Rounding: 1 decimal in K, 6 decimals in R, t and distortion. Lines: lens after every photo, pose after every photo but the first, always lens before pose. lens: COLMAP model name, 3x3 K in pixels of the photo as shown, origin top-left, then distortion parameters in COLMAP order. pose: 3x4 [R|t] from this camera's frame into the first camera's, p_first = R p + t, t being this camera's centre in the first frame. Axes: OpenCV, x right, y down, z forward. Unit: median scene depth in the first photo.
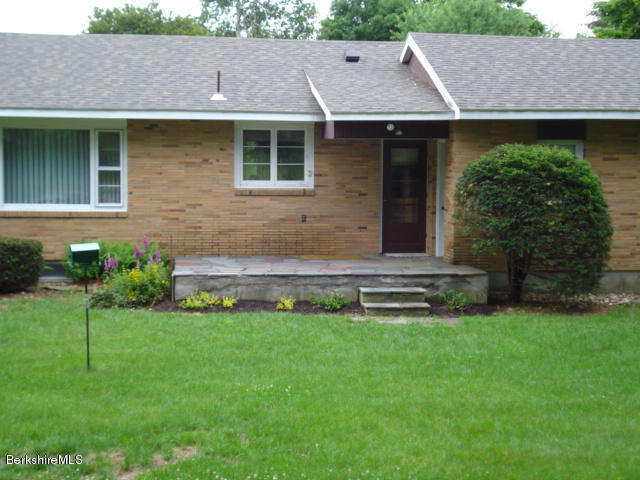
lens RADIAL K [[1069.7, 0, 320.0], [0, 1069.7, 240.0], [0, 0, 1]] dist [0.133921, -0.077294]
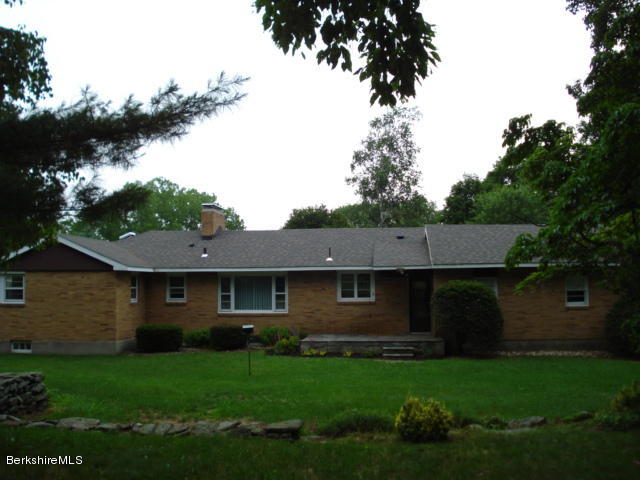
lens RADIAL K [[708.1, 0, 320.0], [0, 708.1, 240.0], [0, 0, 1]] dist [-0.082727, -0.019059]
pose [[0.974856, -0.030631, -0.220720, 0.205128], [0.001760, 0.991535, -0.129828, 0.012845], [0.222829, 0.126175, 0.966658, -0.387672]]
